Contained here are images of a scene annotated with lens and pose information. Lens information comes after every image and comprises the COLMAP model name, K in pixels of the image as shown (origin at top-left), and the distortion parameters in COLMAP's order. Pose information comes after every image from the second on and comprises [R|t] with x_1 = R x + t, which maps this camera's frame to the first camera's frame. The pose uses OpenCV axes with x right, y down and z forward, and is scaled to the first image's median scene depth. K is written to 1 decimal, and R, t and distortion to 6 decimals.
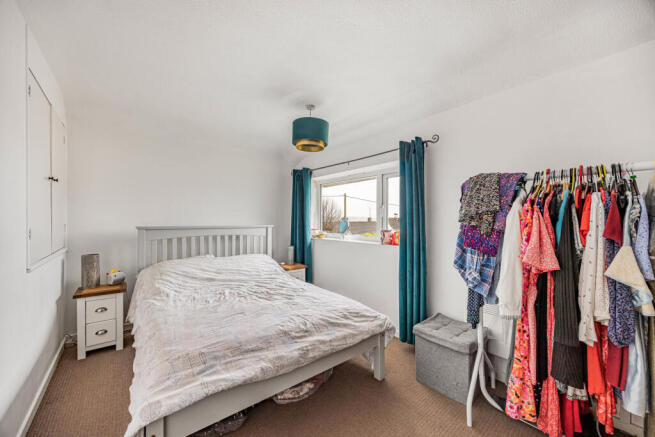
lens RADIAL K [[252.2, 0, 327.6], [0, 252.2, 218.5], [0, 0, 1]] dist [0.008978, 0.000331]
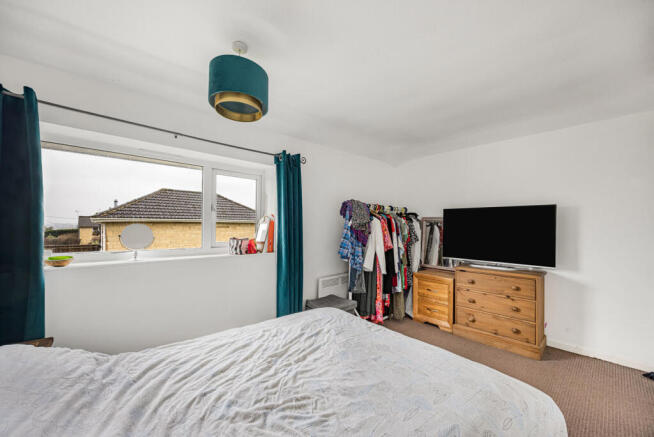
lens RADIAL K [[251.9, 0, 334.6], [0, 251.9, 229.3], [0, 0, 1]] dist [0.008978, 0.000331]
pose [[-0.034791, -0.007104, 0.999369, -0.834559], [-0.005638, 0.999960, 0.006912, 0.008744], [-0.999379, -0.005394, -0.034830, 0.926350]]
